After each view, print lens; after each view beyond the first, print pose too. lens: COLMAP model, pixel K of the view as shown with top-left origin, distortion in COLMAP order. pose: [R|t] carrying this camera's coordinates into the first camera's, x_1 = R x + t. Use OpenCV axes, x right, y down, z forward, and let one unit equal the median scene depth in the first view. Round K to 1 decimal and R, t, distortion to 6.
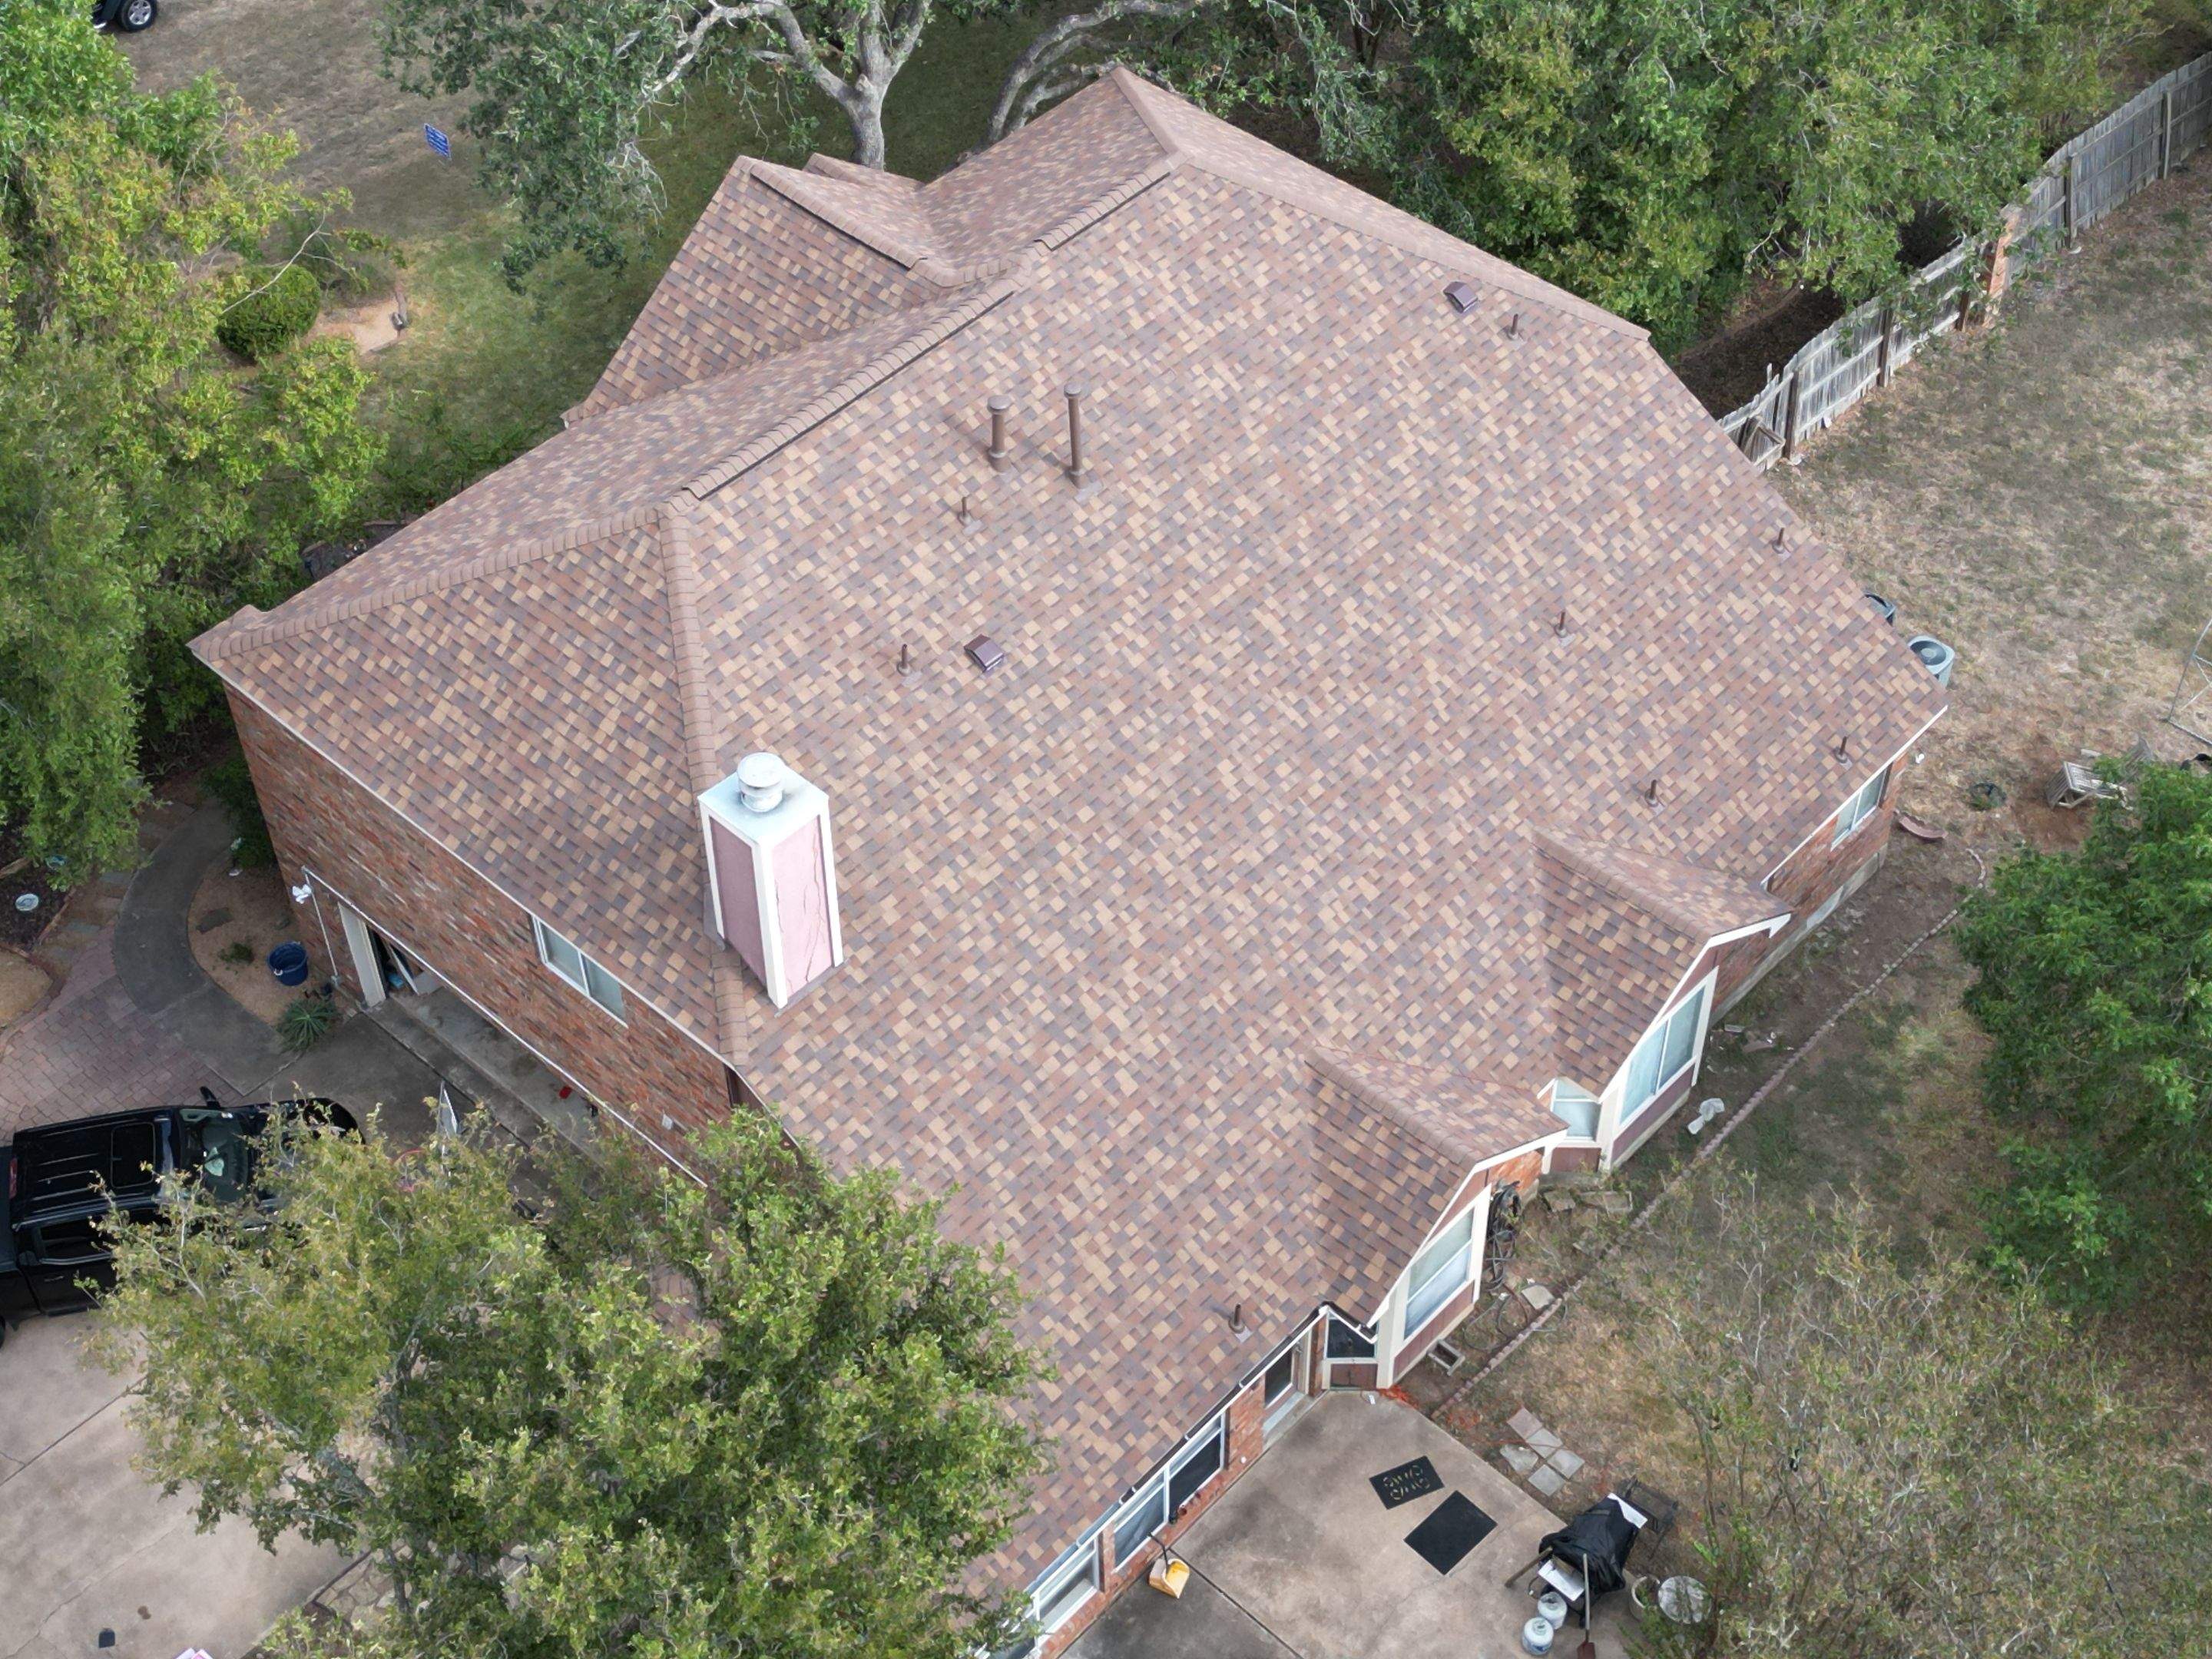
lens RADIAL K [[3064.9, 0, 1099.1], [0, 3064.9, 832.3], [0, 0, 1]] dist [0.201150, -0.596434]
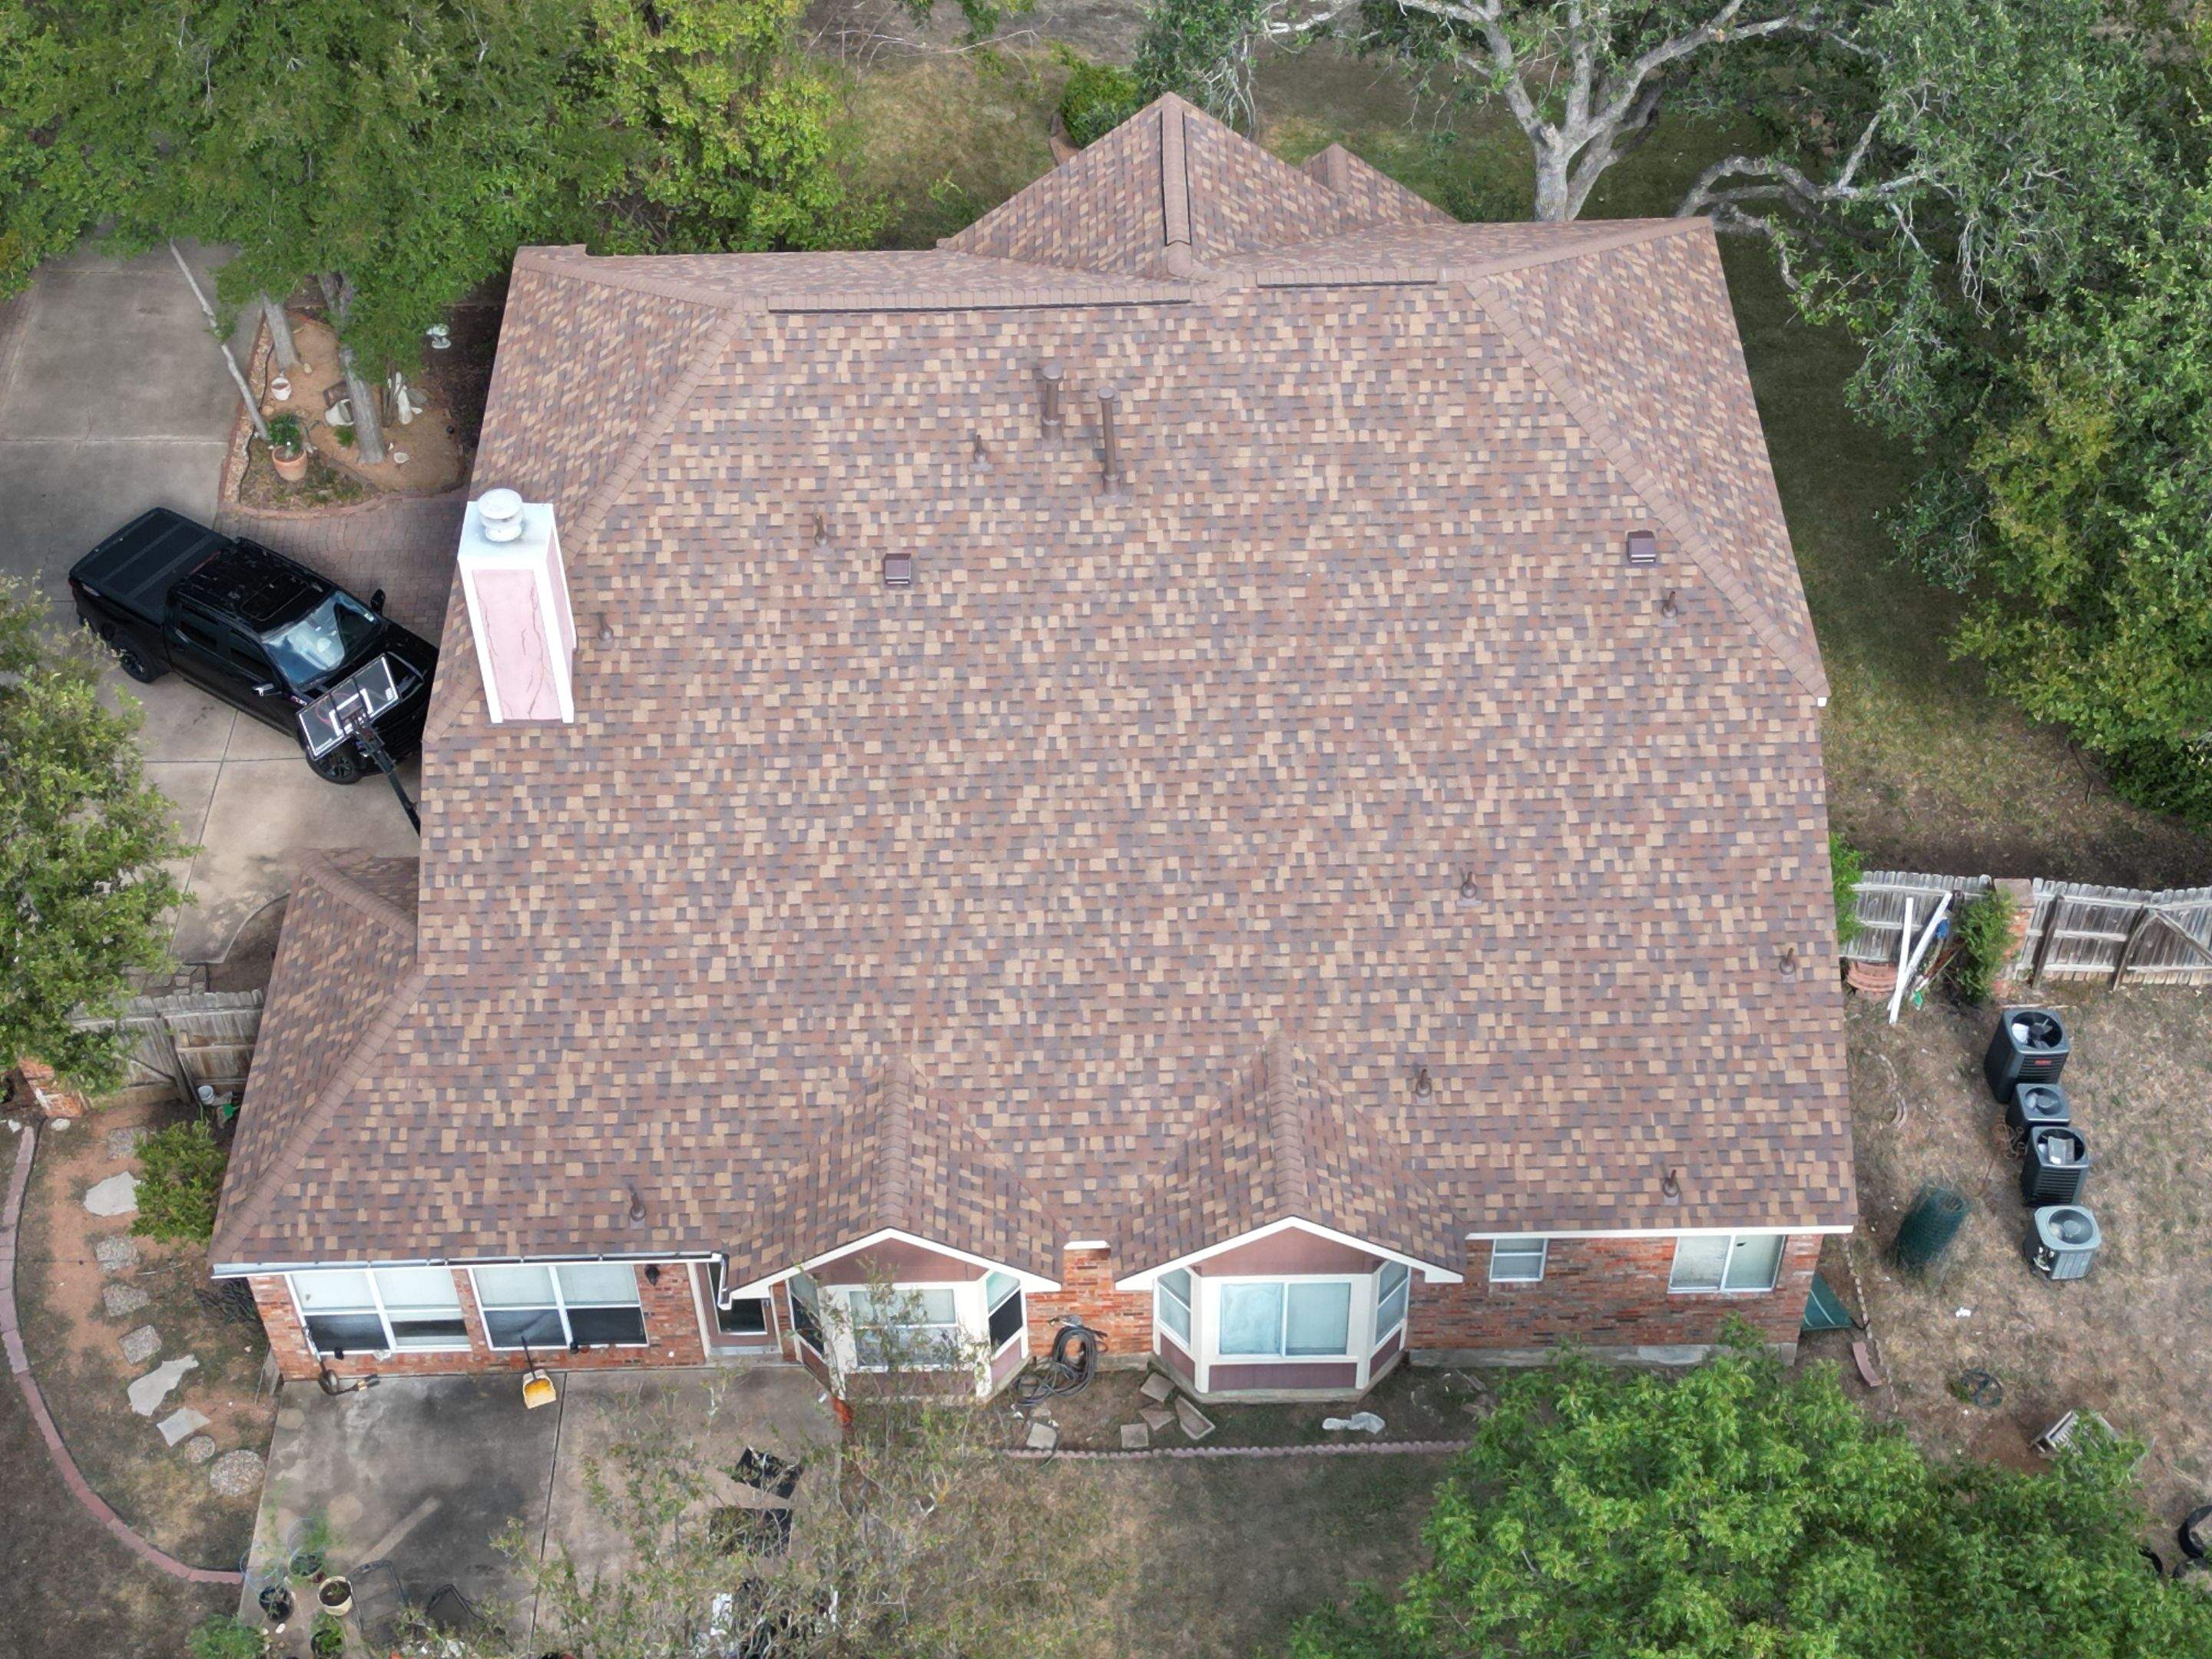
lens RADIAL K [[3050.3, 0, 1098.3], [0, 3050.3, 839.2], [0, 0, 1]] dist [0.220122, -0.705267]
pose [[0.690955, 0.529121, -0.492556, 0.553187], [-0.522237, 0.836489, 0.165996, -0.184474], [0.499850, 0.142535, 0.854303, 0.160967]]
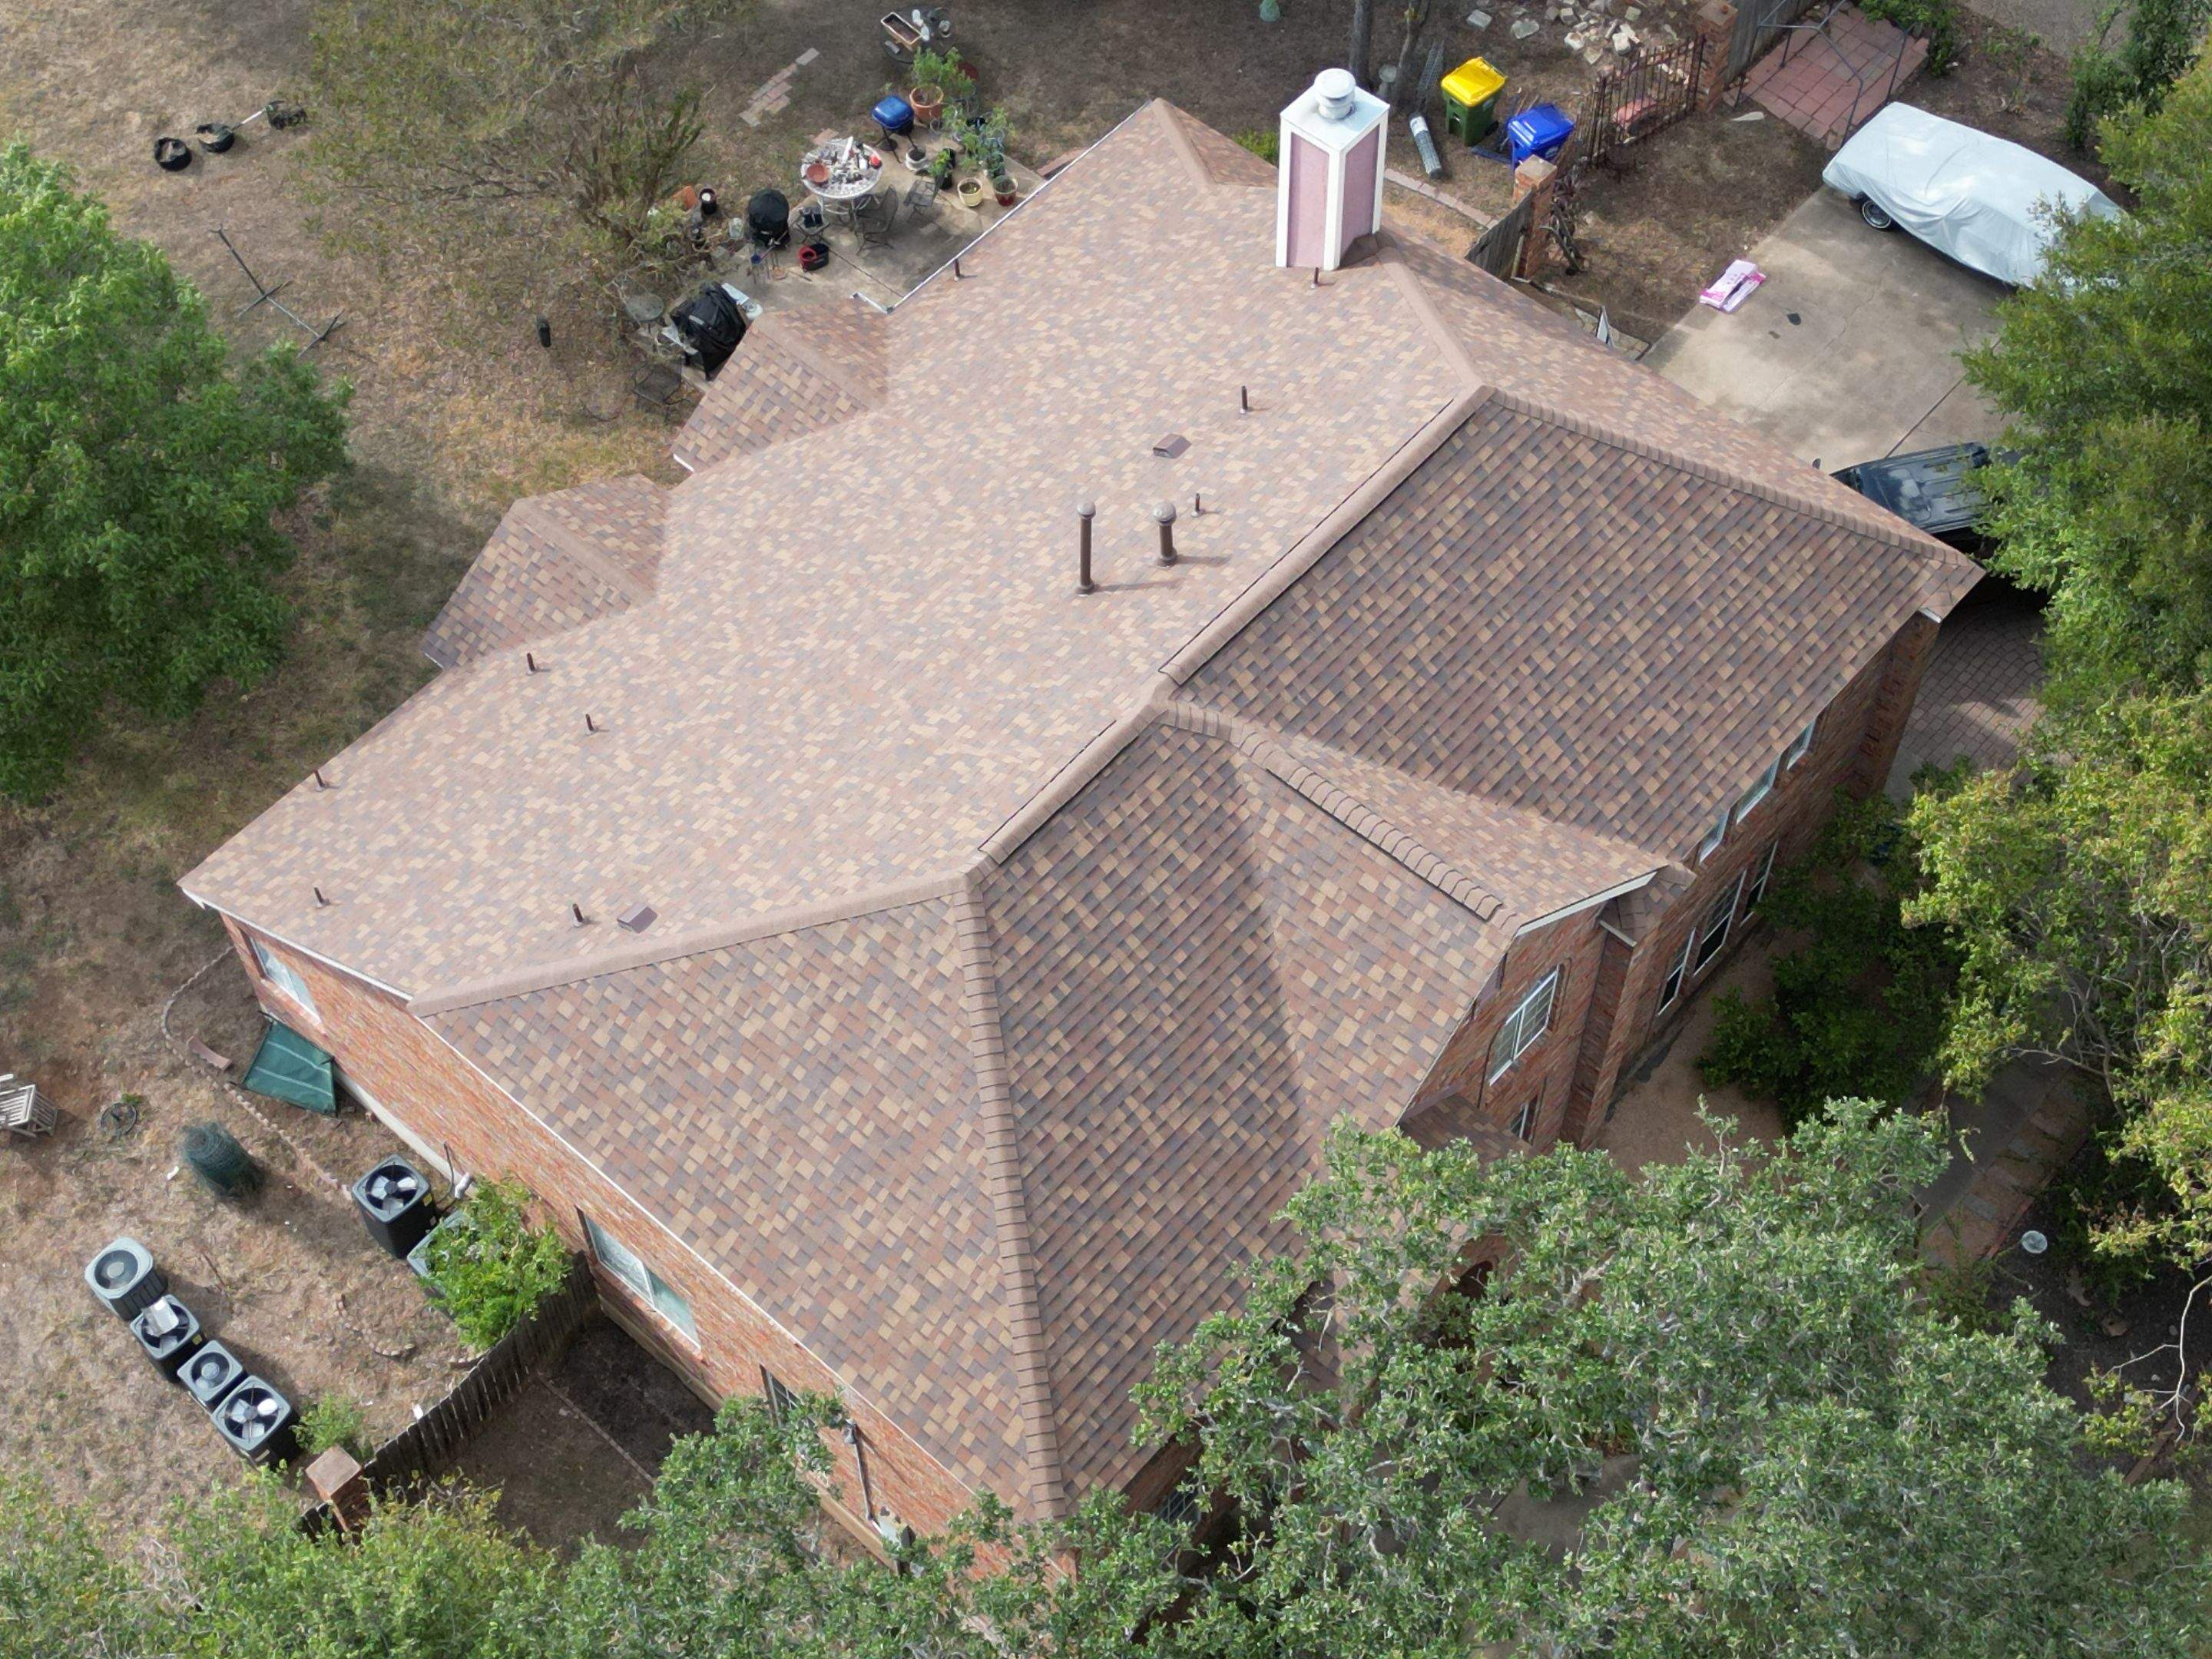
lens RADIAL K [[3064.9, 0, 1099.1], [0, 3064.9, 832.3], [0, 0, 1]] dist [0.201150, -0.596434]
pose [[-0.999411, 0.033060, 0.009204, -0.017672], [0.001866, -0.215435, 0.976516, -1.077332], [0.034267, 0.975958, 0.215247, 0.881526]]
